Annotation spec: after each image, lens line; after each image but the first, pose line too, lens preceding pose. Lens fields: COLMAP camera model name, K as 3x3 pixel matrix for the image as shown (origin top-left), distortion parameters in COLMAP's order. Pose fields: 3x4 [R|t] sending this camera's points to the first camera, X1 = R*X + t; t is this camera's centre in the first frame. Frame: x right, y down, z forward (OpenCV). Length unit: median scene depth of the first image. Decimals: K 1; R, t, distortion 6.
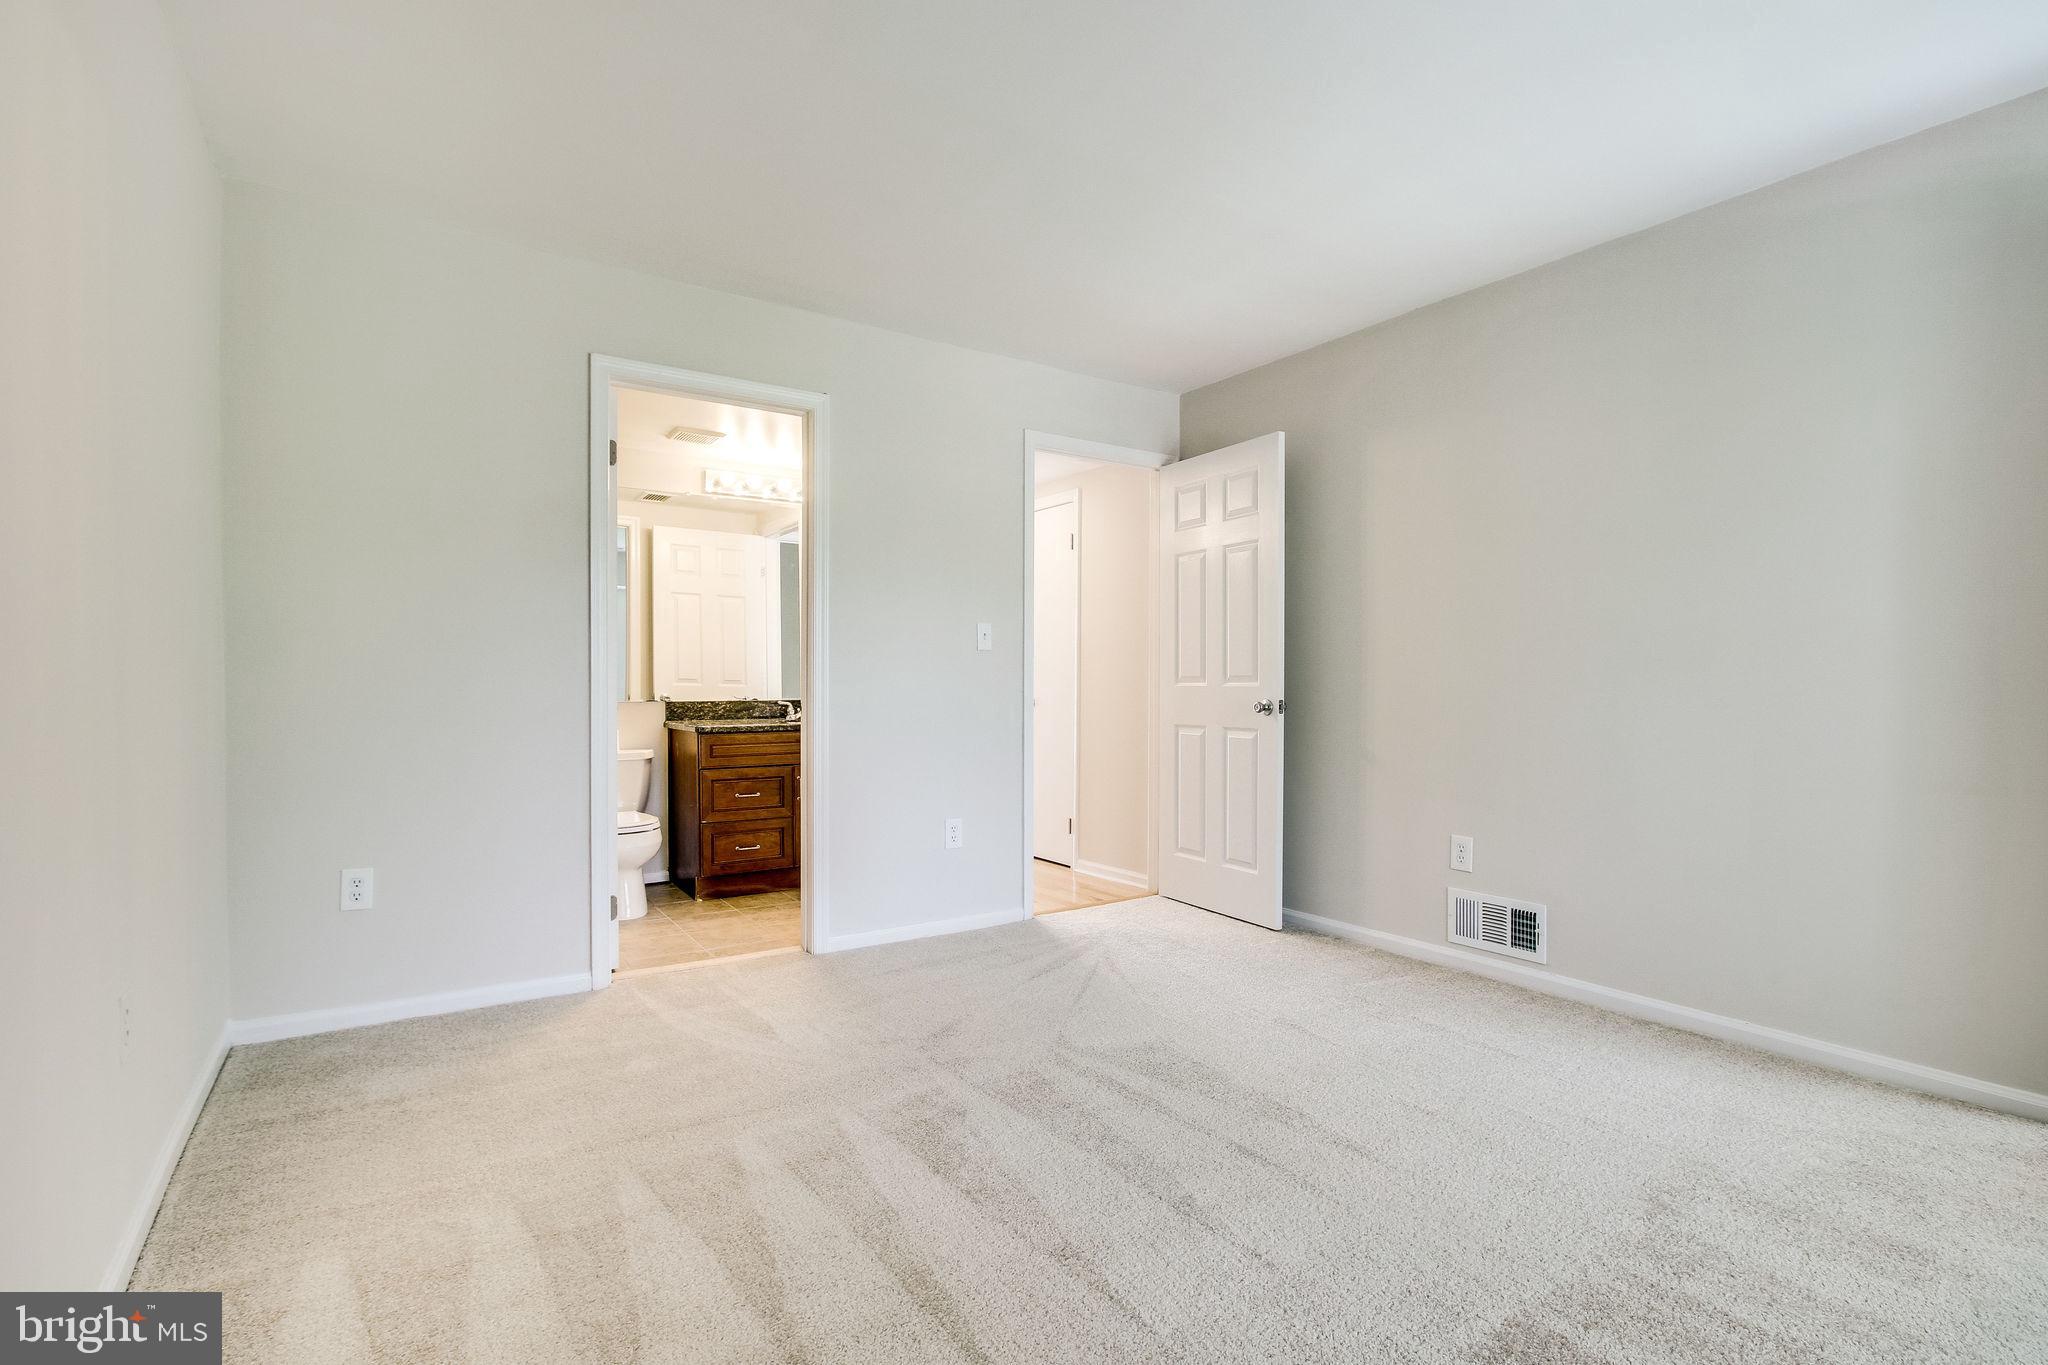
lens RADIAL K [[935.0, 0, 1020.6], [0, 935.0, 684.8], [0, 0, 1]] dist [-0.012434, 0.001861]
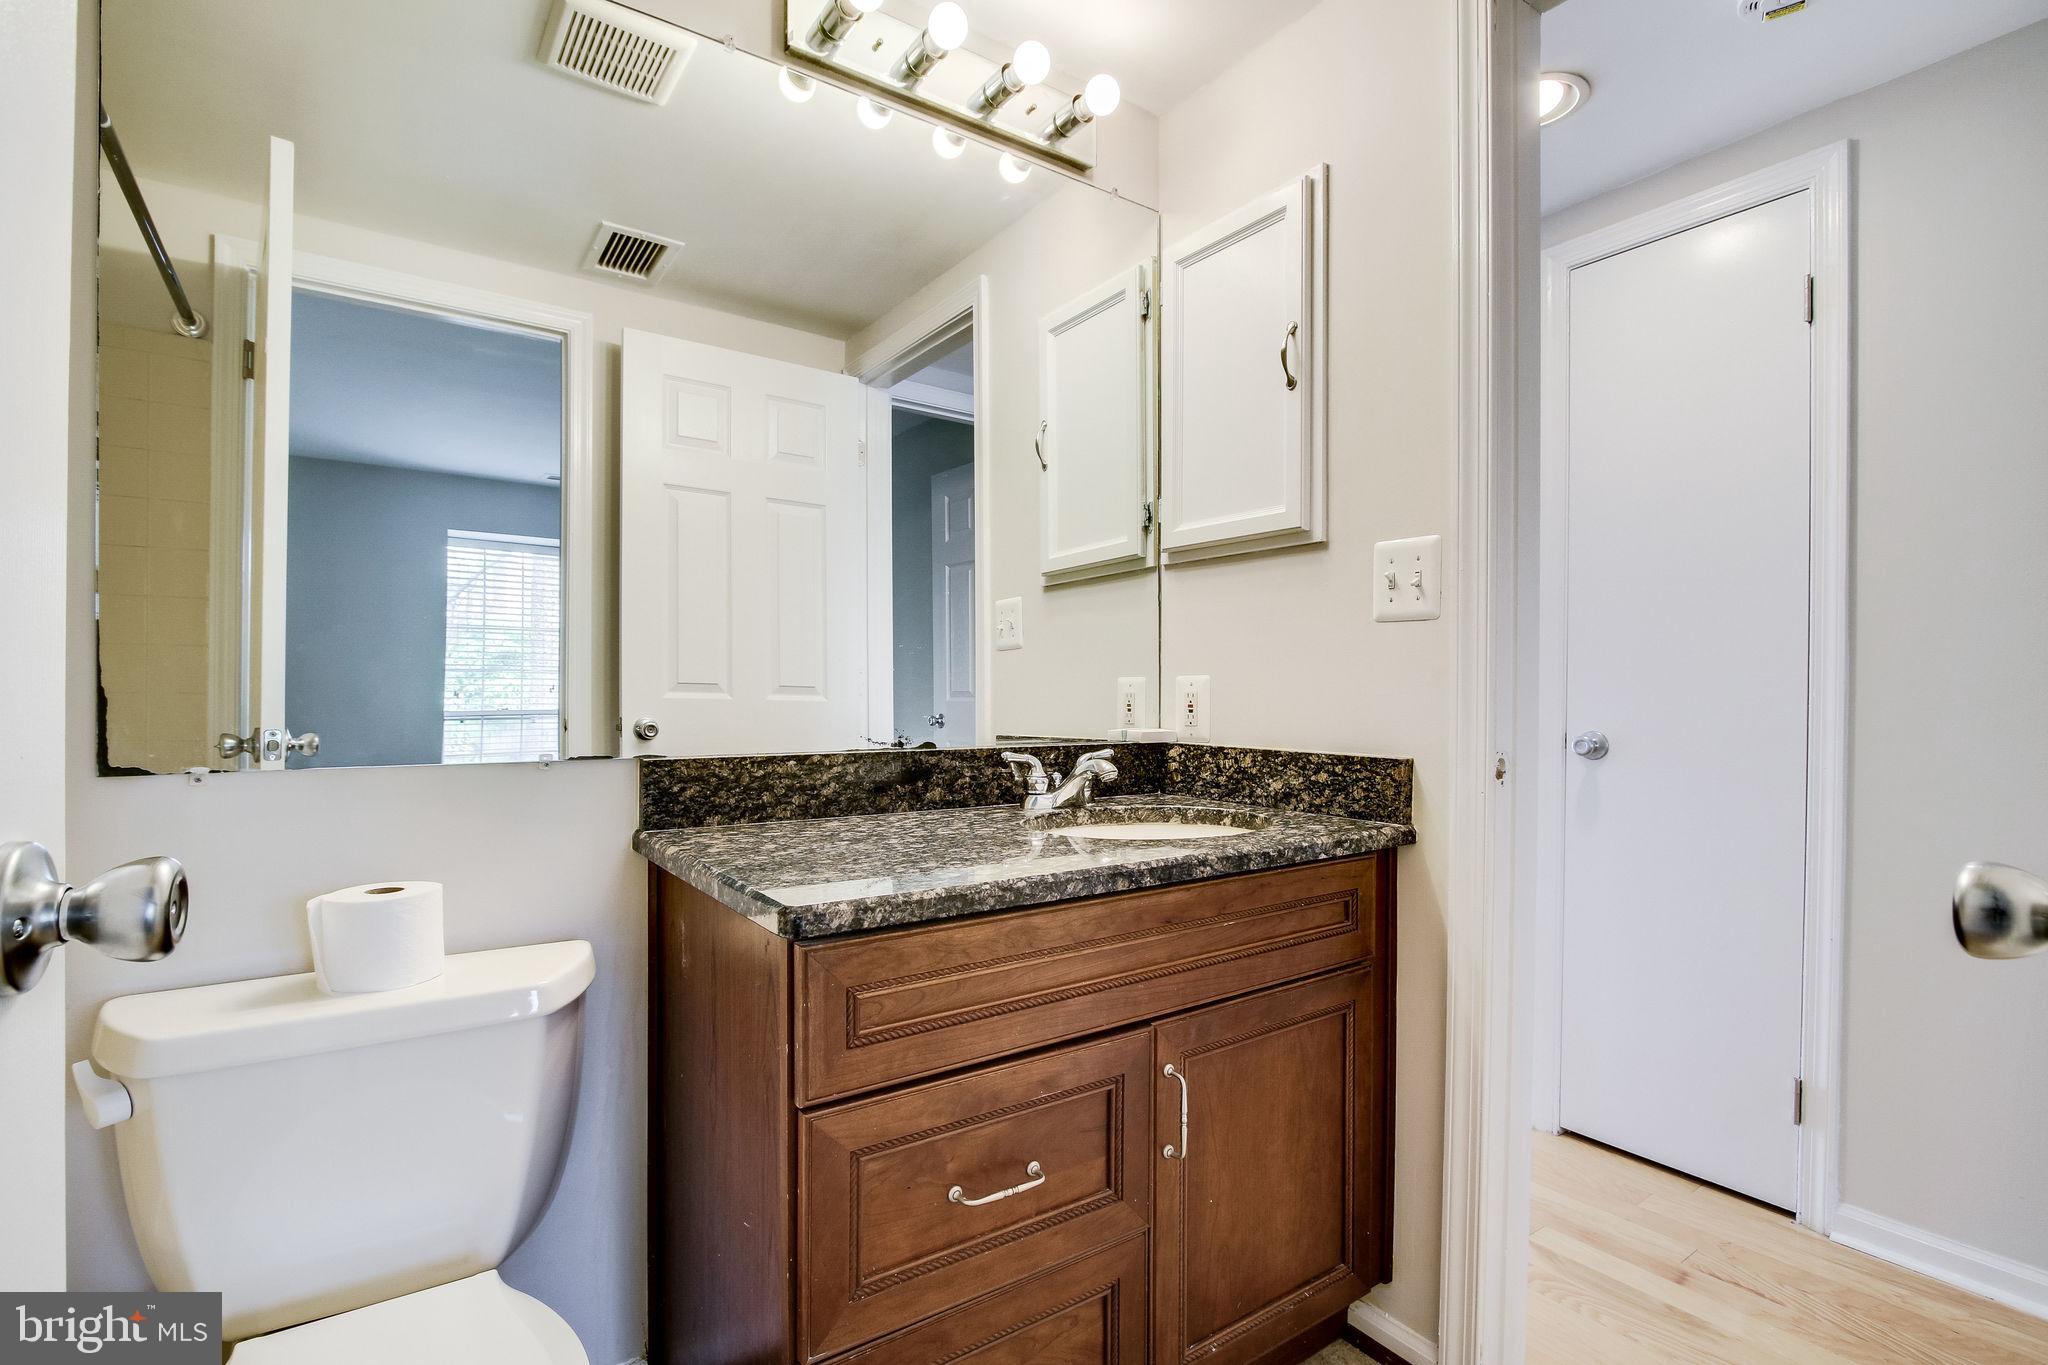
lens RADIAL K [[935.0, 0, 1028.2], [0, 935.0, 689.6], [0, 0, 1]] dist [-0.012434, 0.001861]
pose [[0.999842, 0.004779, 0.017143, -0.282341], [-0.004621, 0.999947, -0.009245, -0.000701], [-0.017186, 0.009164, 0.999810, 0.752703]]
